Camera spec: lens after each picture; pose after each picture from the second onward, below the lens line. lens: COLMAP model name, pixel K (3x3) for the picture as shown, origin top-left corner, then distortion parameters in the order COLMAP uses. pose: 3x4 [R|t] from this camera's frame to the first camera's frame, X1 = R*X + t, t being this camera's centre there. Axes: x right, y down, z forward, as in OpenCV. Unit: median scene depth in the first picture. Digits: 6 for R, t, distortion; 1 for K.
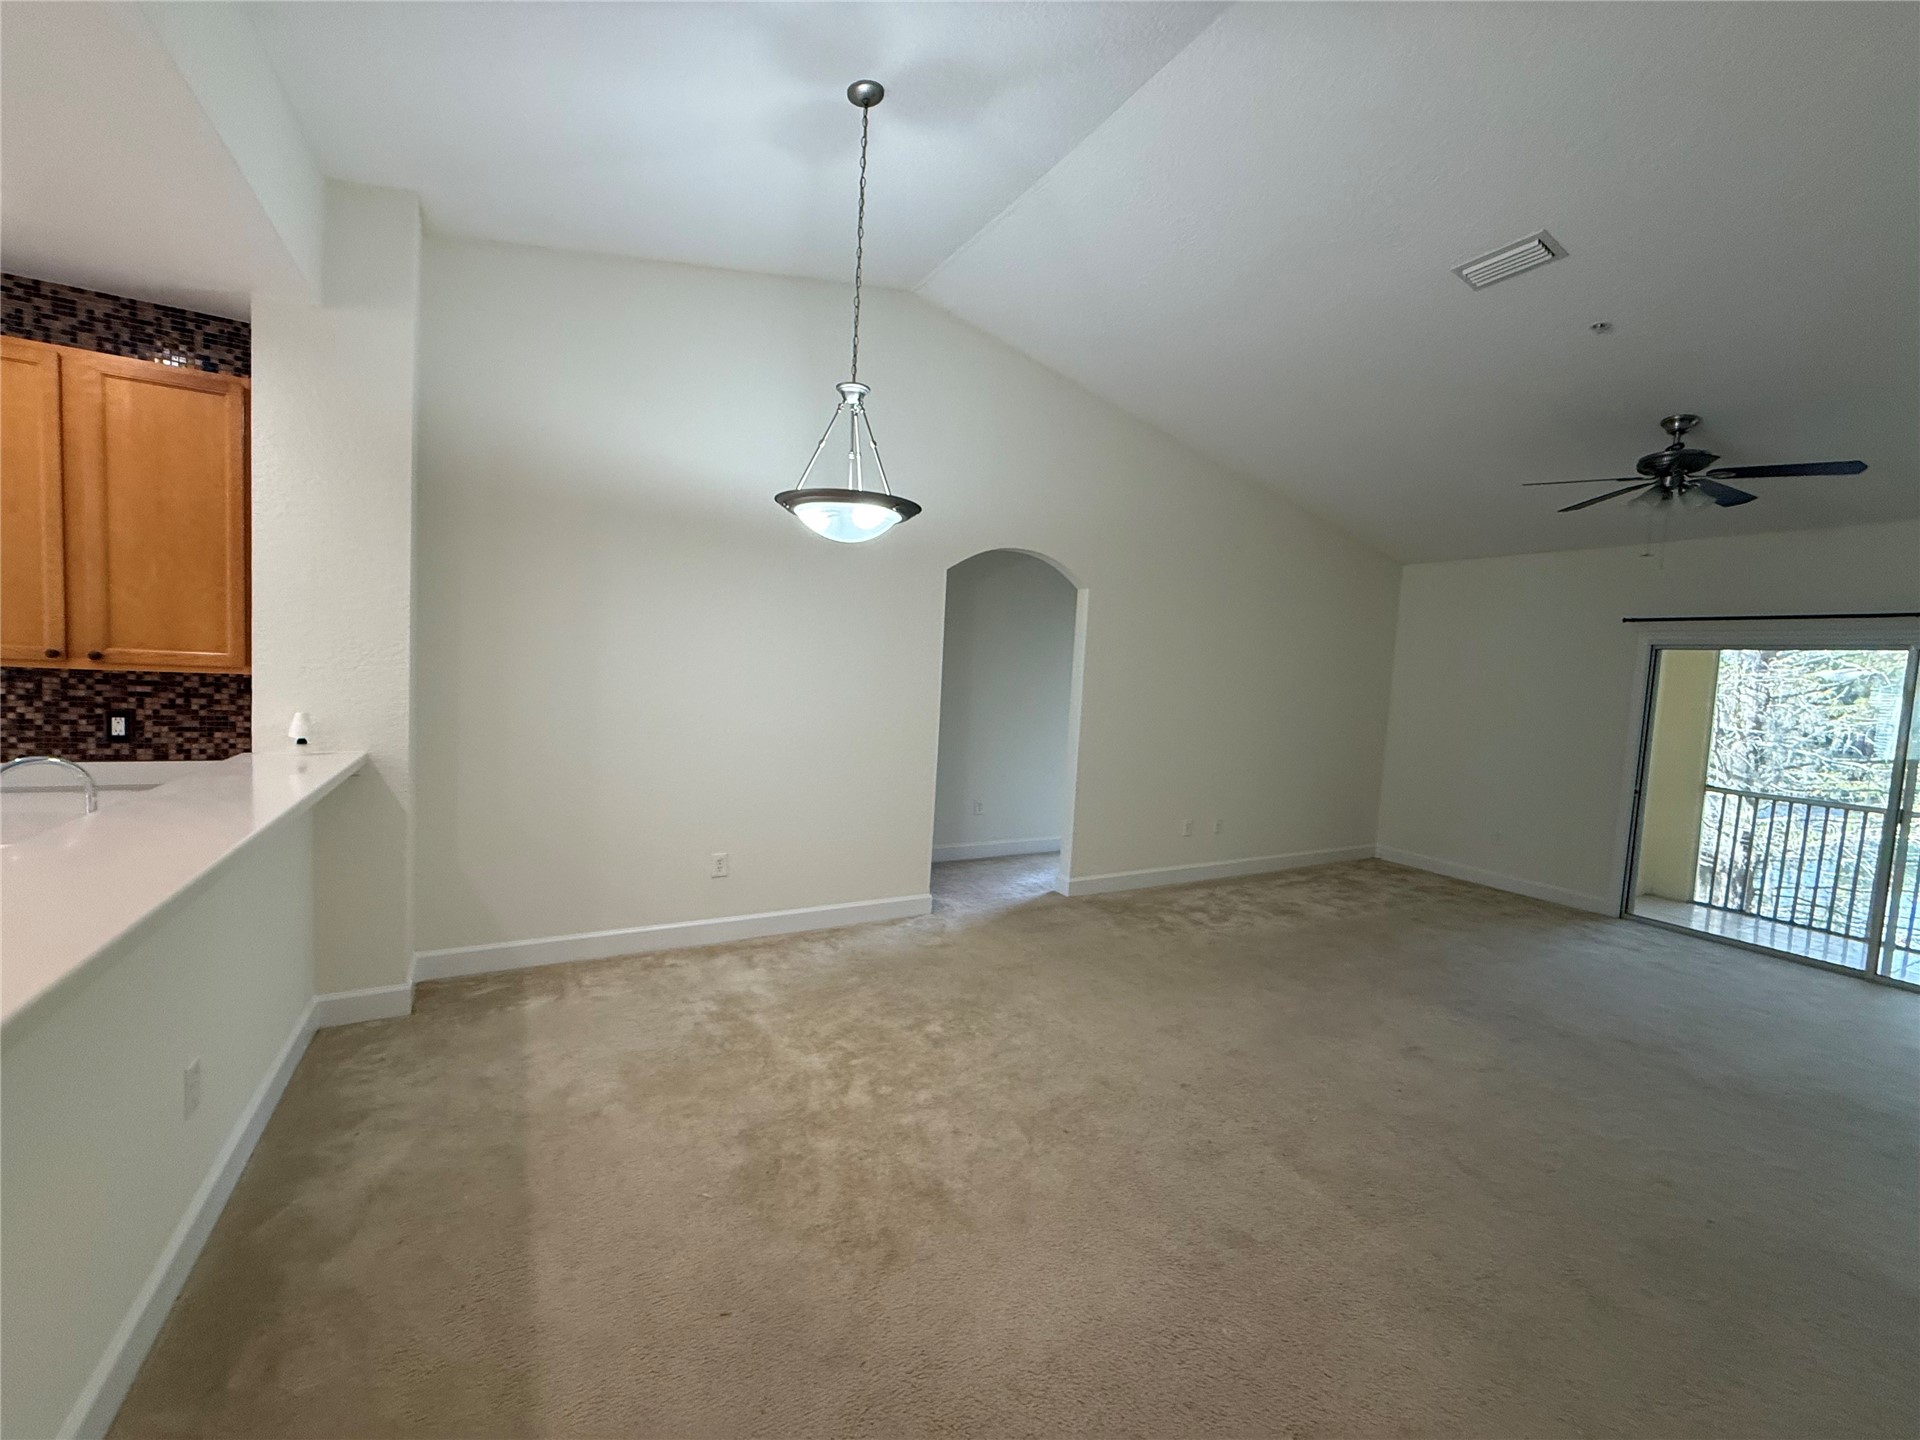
lens RADIAL K [[765.4, 0, 963.6], [0, 765.4, 714.8], [0, 0, 1]] dist [-0.000675, -0.000017]
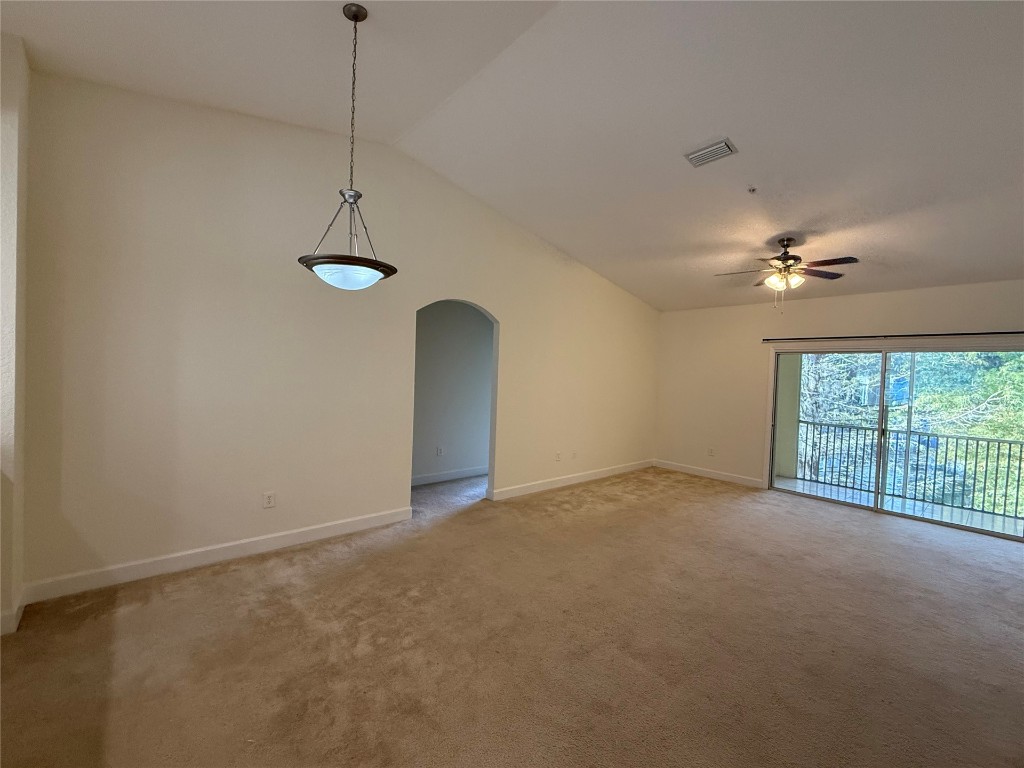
lens RADIAL K [[408.2, 0, 506.7], [0, 408.2, 387.7], [0, 0, 1]] dist [-0.000675, -0.000017]
pose [[0.983302, -0.026588, 0.180031, 0.009239], [0.030081, 0.999408, -0.016697, -0.000665], [-0.179480, 0.021833, 0.983519, 0.107027]]
